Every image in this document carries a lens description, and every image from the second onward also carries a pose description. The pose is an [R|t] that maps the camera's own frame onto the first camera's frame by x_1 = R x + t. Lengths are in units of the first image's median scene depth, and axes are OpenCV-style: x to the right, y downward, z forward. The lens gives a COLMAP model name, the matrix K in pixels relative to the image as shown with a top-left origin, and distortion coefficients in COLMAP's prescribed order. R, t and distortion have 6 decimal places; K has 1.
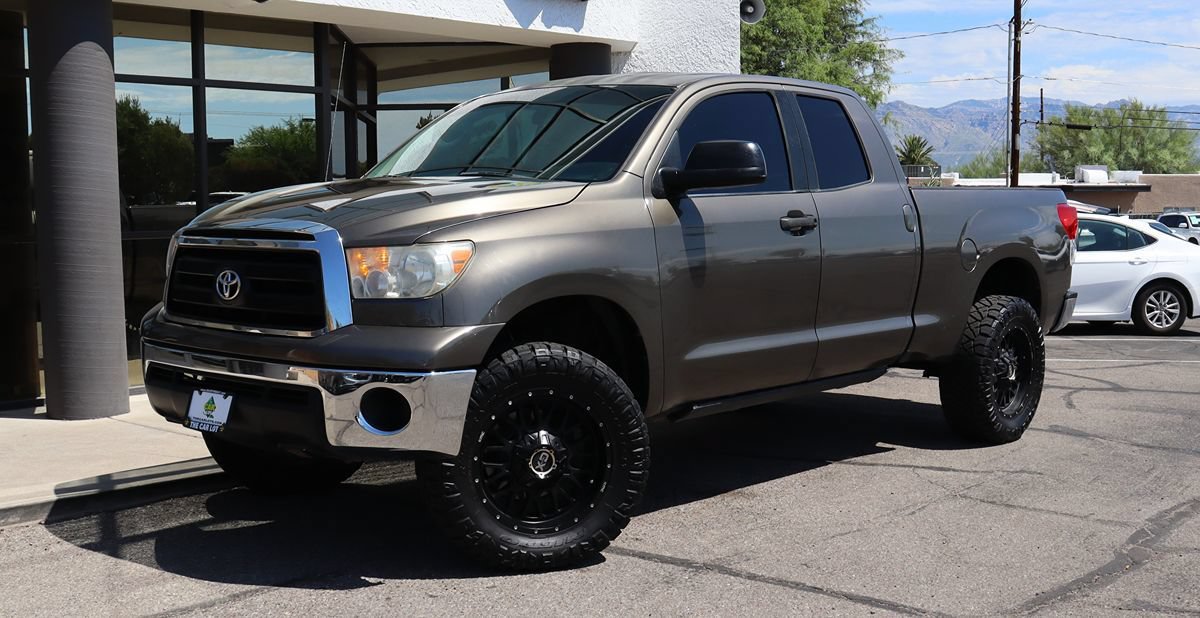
lens RADIAL K [[1356.1, 0, 600.3], [0, 1356.1, 356.1], [0, 0, 1]] dist [-0.191440, 0.183799]
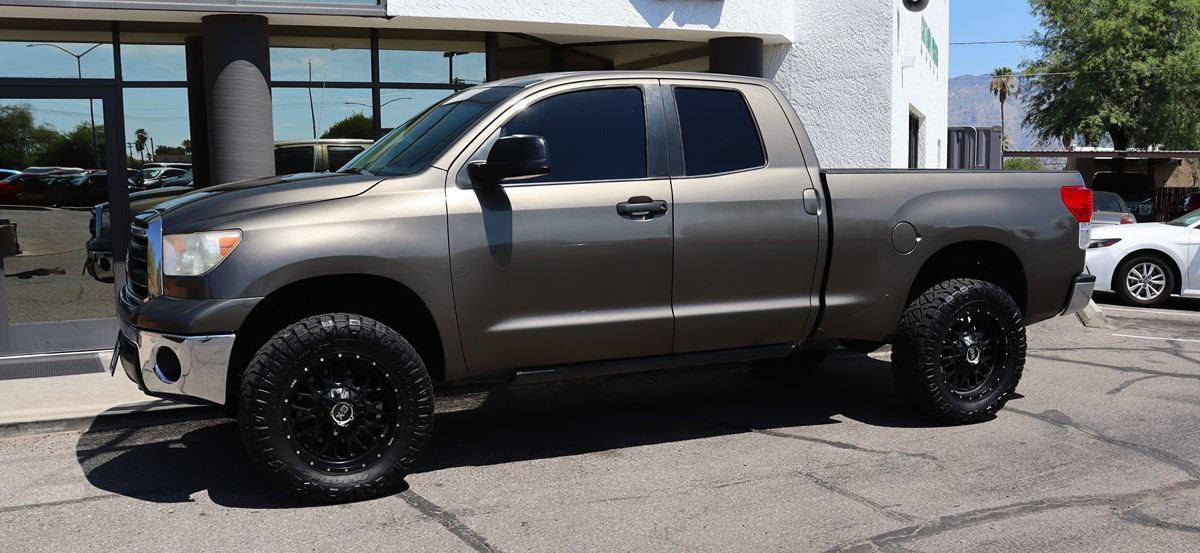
lens RADIAL K [[1167.4, 0, 602.0], [0, 1167.4, 362.9], [0, 0, 1]] dist [-0.196997, 0.193425]
pose [[0.928510, 0.053903, -0.367375, 0.505433], [-0.034851, 0.997690, 0.058305, -0.031007], [0.369669, -0.041333, 0.928244, 0.130708]]
